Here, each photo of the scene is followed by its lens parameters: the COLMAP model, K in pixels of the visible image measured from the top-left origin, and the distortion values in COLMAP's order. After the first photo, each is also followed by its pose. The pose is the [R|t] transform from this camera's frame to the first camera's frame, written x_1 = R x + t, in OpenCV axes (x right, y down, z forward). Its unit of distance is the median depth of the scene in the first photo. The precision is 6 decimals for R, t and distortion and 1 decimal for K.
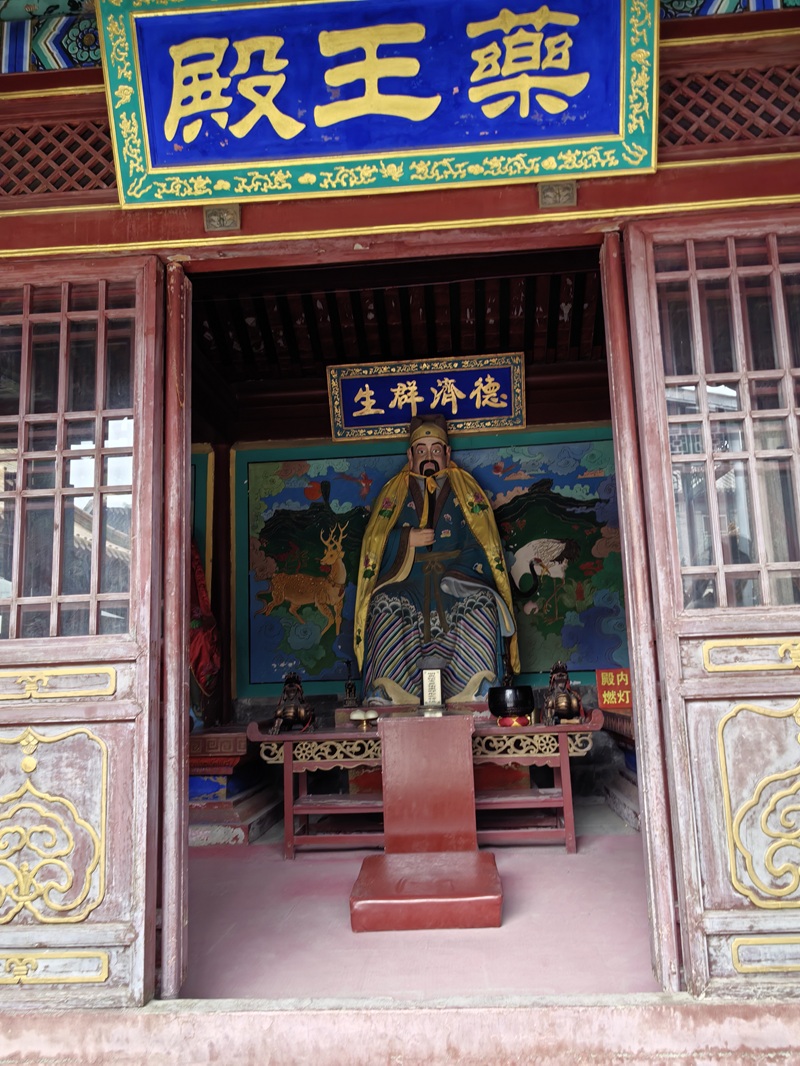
lens RADIAL K [[850.2, 0, 400.0], [0, 850.2, 533.0], [0, 0, 1]] dist [0.037518, -0.052815]
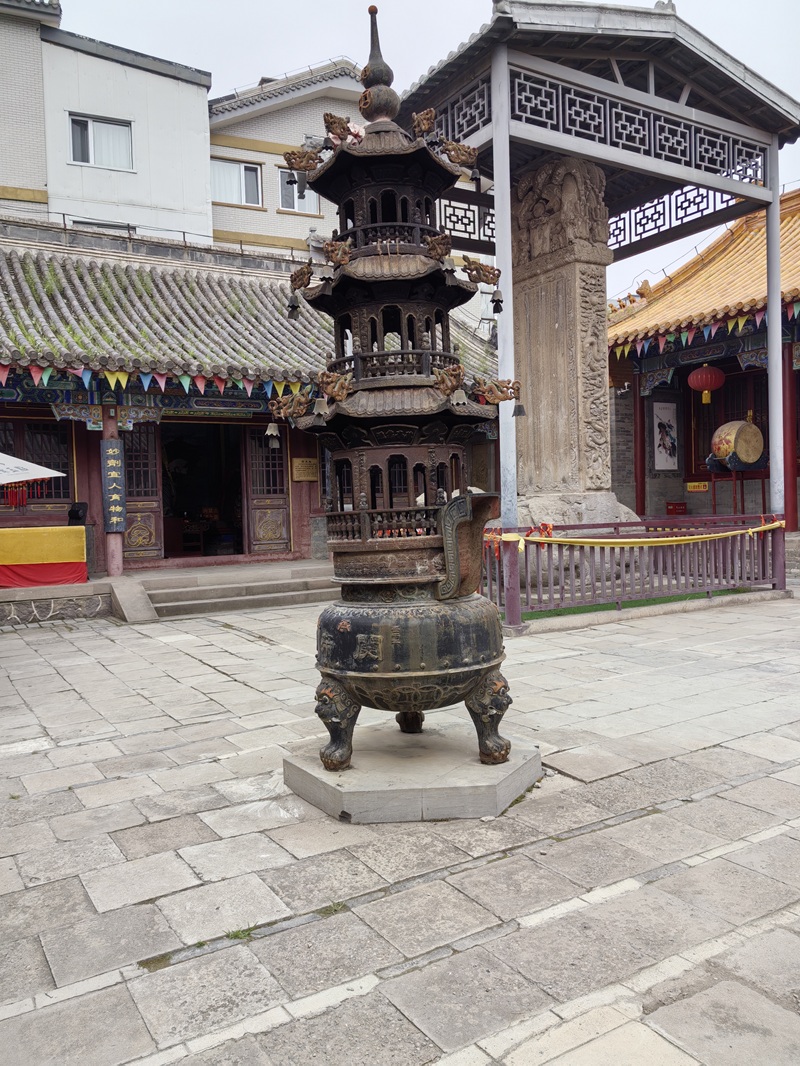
lens RADIAL K [[923.3, 0, 399.1], [0, 923.3, 546.3], [0, 0, 1]] dist [0.108645, -0.255583]
pose [[0.830851, -0.013265, 0.556337, -2.384567], [-0.087057, 0.984309, 0.153483, -0.623273], [-0.549643, -0.175954, 0.816659, -4.845249]]
